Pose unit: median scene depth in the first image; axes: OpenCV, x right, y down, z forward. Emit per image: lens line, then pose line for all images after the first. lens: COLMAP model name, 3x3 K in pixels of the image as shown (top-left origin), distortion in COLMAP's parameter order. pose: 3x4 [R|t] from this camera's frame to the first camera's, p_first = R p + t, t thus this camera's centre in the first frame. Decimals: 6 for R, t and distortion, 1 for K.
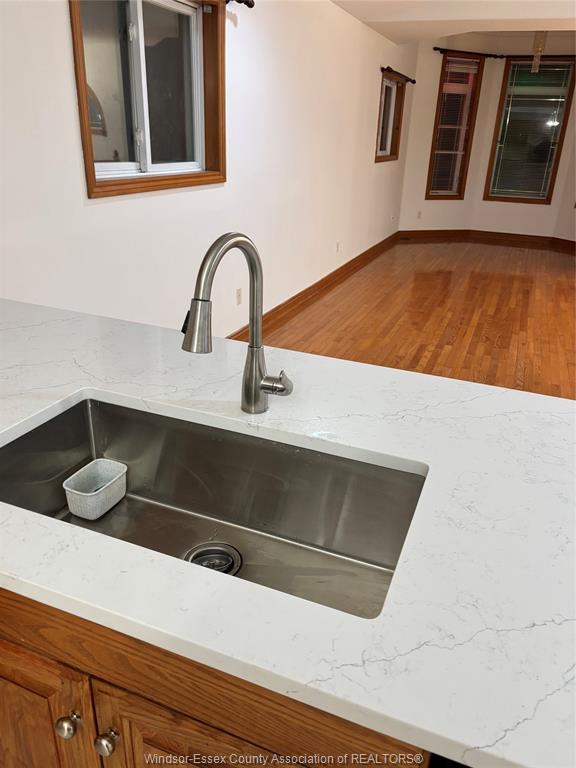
lens RADIAL K [[575.5, 0, 288.3], [0, 575.5, 382.9], [0, 0, 1]] dist [0.020881, -0.005901]
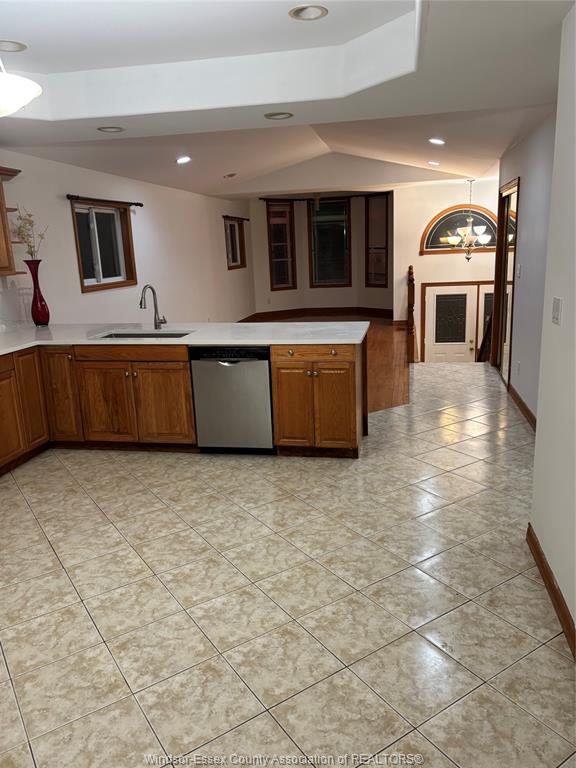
lens RADIAL K [[575.5, 0, 287.4], [0, 575.5, 383.4], [0, 0, 1]] dist [0.020881, -0.005901]
pose [[0.980642, -0.116740, 0.157204, 0.024763], [0.142572, 0.976005, -0.164582, 0.198999], [-0.134219, 0.183809, 0.973755, -0.488054]]
